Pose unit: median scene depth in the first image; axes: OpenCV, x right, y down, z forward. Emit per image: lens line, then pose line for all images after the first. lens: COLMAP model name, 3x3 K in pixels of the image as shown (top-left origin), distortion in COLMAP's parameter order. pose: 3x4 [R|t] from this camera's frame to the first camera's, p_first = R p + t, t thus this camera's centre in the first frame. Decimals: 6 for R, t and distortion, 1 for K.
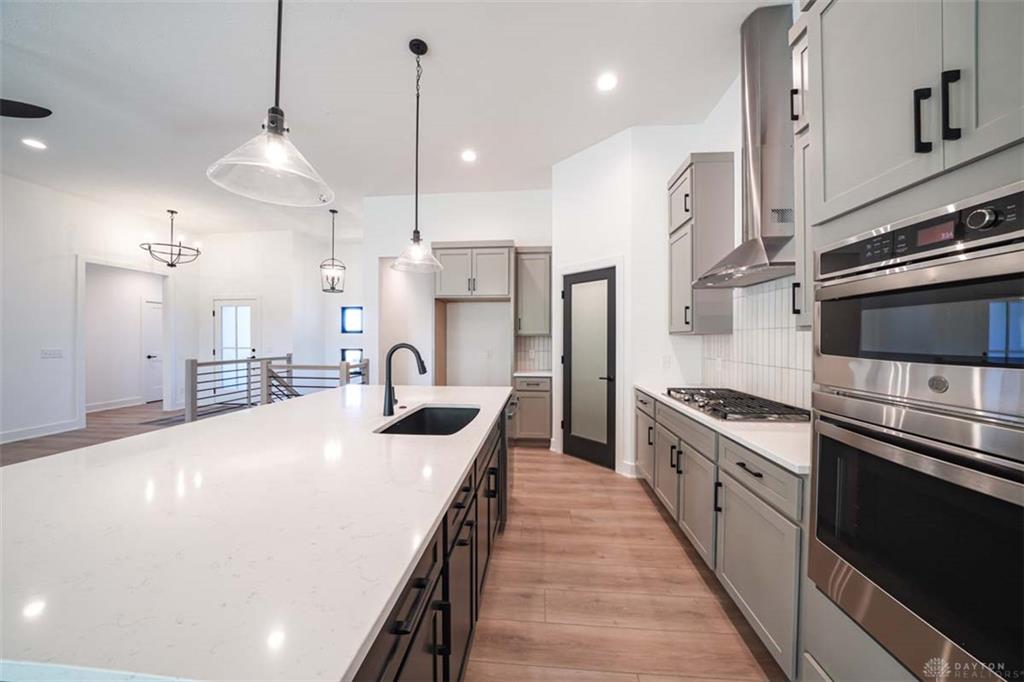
lens RADIAL K [[353.5, 0, 510.0], [0, 353.5, 335.7], [0, 0, 1]] dist [-0.023104, 0.001221]
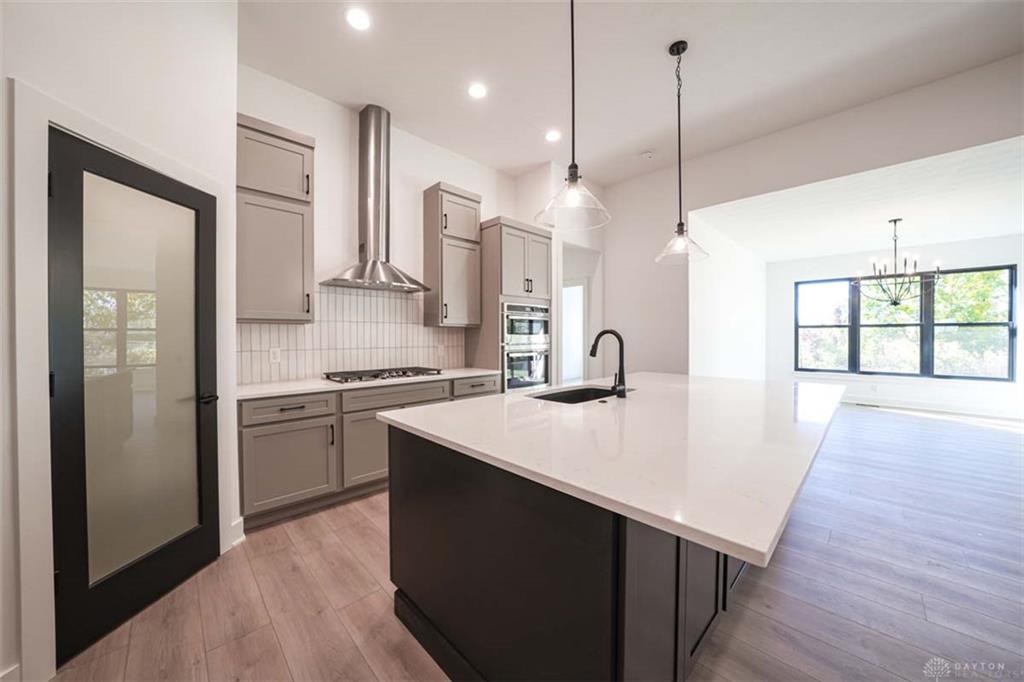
lens RADIAL K [[353.5, 0, 504.8], [0, 353.5, 340.6], [0, 0, 1]] dist [-0.023104, 0.001221]
pose [[-0.747782, -0.008337, 0.663892, -0.267494], [-0.003509, 0.999957, 0.008605, 0.016641], [-0.663935, 0.004105, -0.747779, 0.697625]]
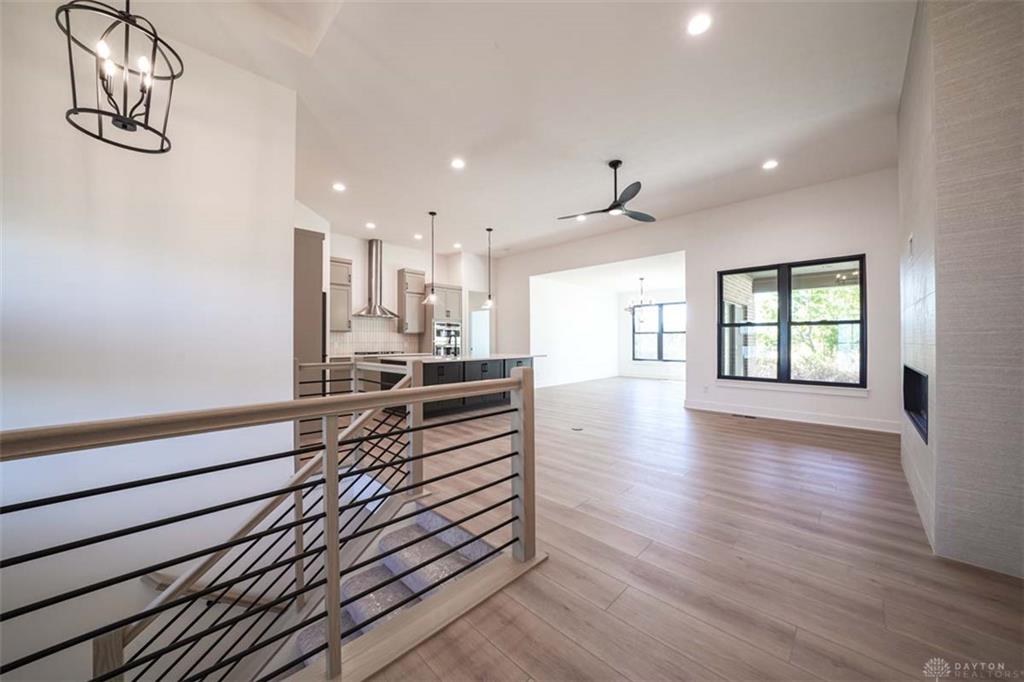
lens RADIAL K [[353.5, 0, 506.8], [0, 353.5, 340.0], [0, 0, 1]] dist [-0.023104, 0.001221]
pose [[-0.762772, 0.001736, 0.646666, -0.988413], [-0.004460, 0.999958, -0.007944, 0.033843], [-0.646653, -0.008944, -0.762732, 1.113656]]
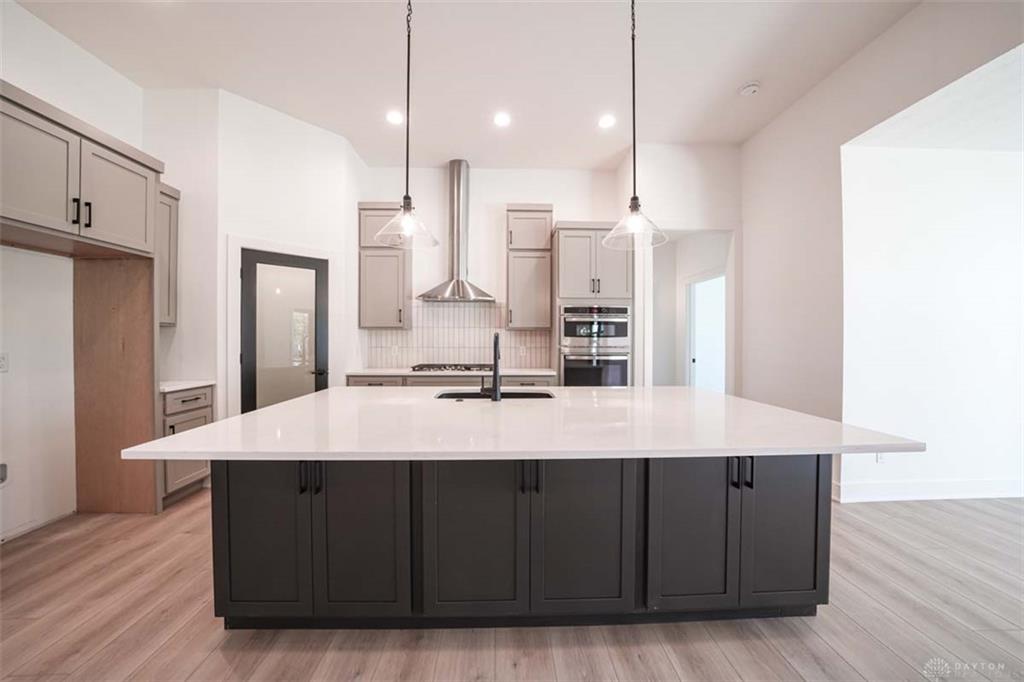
lens RADIAL K [[353.5, 0, 513.9], [0, 353.5, 339.8], [0, 0, 1]] dist [-0.023104, 0.001221]
pose [[-0.114879, -0.007660, 0.993350, -0.482048], [-0.009103, 0.999936, 0.006658, 0.012215], [-0.993338, -0.008278, -0.114941, 0.366073]]
